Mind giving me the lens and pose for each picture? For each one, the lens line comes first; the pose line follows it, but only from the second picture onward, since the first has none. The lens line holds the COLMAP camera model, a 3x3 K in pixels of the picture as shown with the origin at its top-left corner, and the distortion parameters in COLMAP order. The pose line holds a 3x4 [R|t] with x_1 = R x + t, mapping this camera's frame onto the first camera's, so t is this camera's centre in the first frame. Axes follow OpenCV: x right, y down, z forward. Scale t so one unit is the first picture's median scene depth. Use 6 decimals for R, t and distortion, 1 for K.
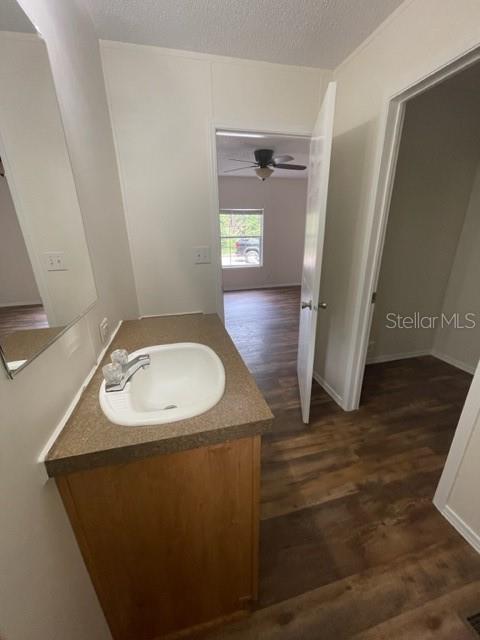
lens RADIAL K [[258.8, 0, 241.3], [0, 258.8, 320.7], [0, 0, 1]] dist [-0.003818, 0.000831]
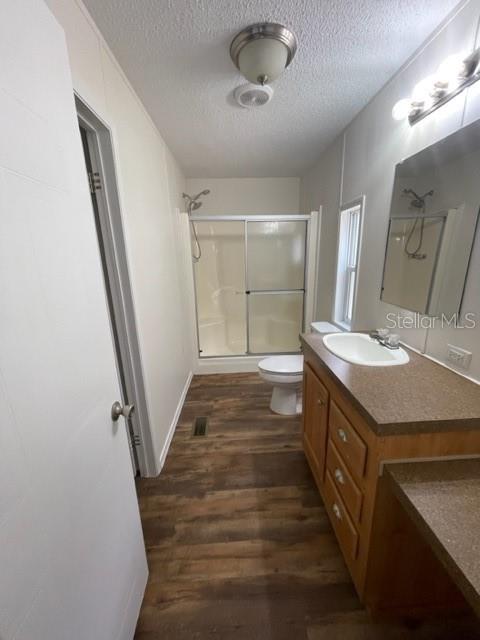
lens RADIAL K [[258.8, 0, 242.7], [0, 258.8, 320.7], [0, 0, 1]] dist [-0.003818, 0.000831]
pose [[-0.980400, -0.009959, 0.196768, 0.088516], [0.099704, 0.836317, 0.539104, -0.587835], [-0.169929, 0.548156, -0.818932, 1.562687]]
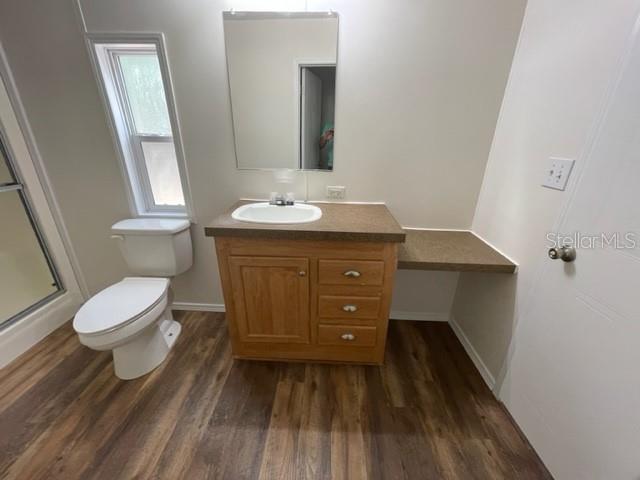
lens RADIAL K [[258.8, 0, 322.0], [0, 258.8, 238.4], [0, 0, 1]] dist [-0.003818, 0.000831]
pose [[-0.275353, 0.374495, -0.885401, 0.771533], [-0.323194, 0.831335, 0.452138, -0.329941], [0.905388, 0.410653, -0.107875, 0.989746]]
